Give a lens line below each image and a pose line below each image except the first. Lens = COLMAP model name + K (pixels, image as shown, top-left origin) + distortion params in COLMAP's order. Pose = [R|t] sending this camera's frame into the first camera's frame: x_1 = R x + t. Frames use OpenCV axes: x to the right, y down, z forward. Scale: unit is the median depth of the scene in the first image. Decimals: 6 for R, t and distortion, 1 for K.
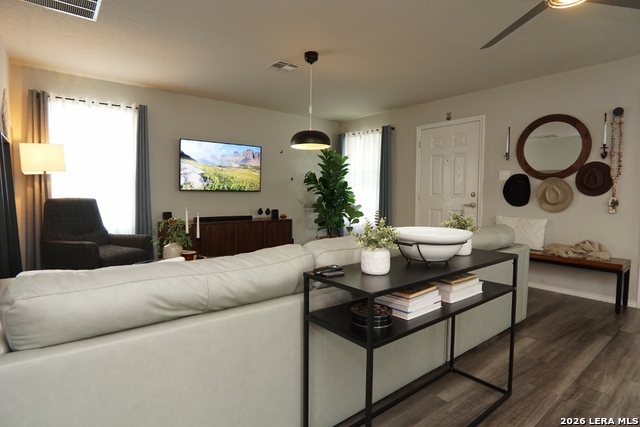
lens RADIAL K [[340.3, 0, 320.6], [0, 340.3, 212.0], [0, 0, 1]] dist [-0.038531, 0.011865]
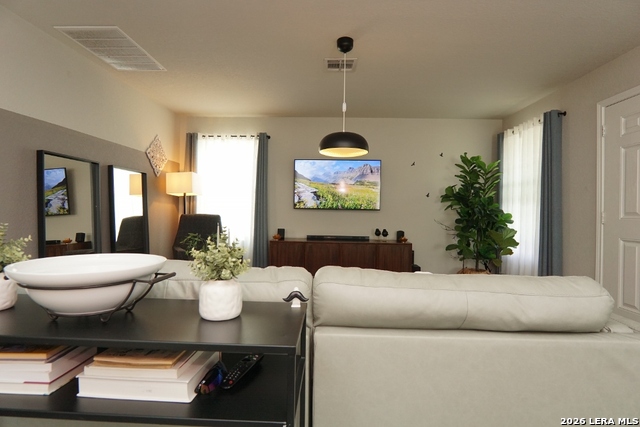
lens RADIAL K [[340.3, 0, 320.6], [0, 340.3, 212.0], [0, 0, 1]] dist [-0.038531, 0.011865]
pose [[0.759962, 0.002239, -0.649964, 0.318347], [-0.044366, 0.997840, -0.048436, -0.005844], [0.648452, 0.065646, 0.758420, 0.251978]]
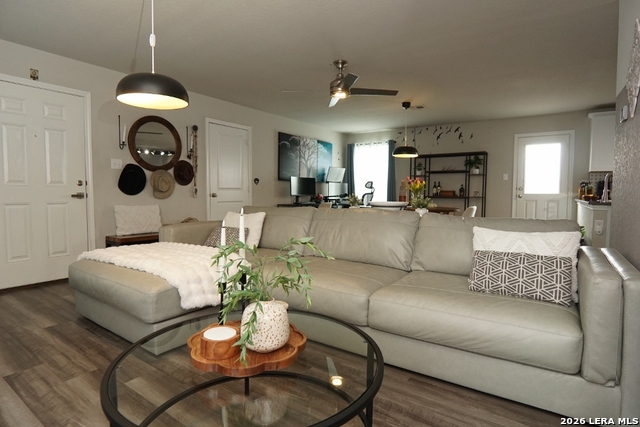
lens RADIAL K [[340.3, 0, 320.6], [0, 340.3, 212.0], [0, 0, 1]] dist [-0.038531, 0.011865]
pose [[-0.282461, -0.066371, 0.956980, -0.491824], [0.042086, 0.995786, 0.081485, -0.020922], [-0.958355, 0.063291, -0.278478, 0.622989]]
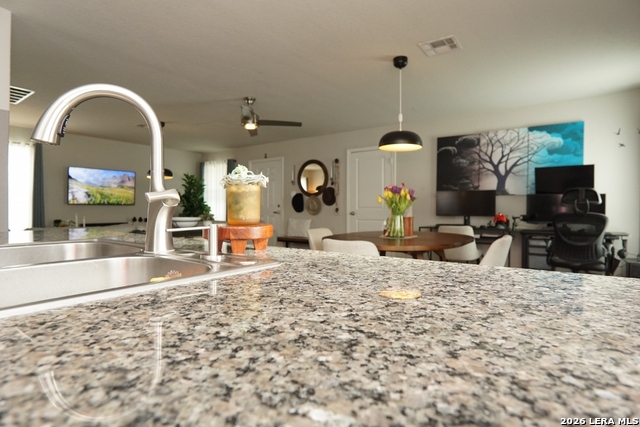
lens RADIAL K [[343.9, 0, 320.0], [0, 343.9, 213.5], [0, 0, 1]] dist [-0.038545, 0.013426]
pose [[0.963329, -0.010763, 0.268109, 0.193555], [0.021220, 0.999122, -0.036134, 0.044289], [-0.267484, 0.040498, 0.962711, -0.573340]]
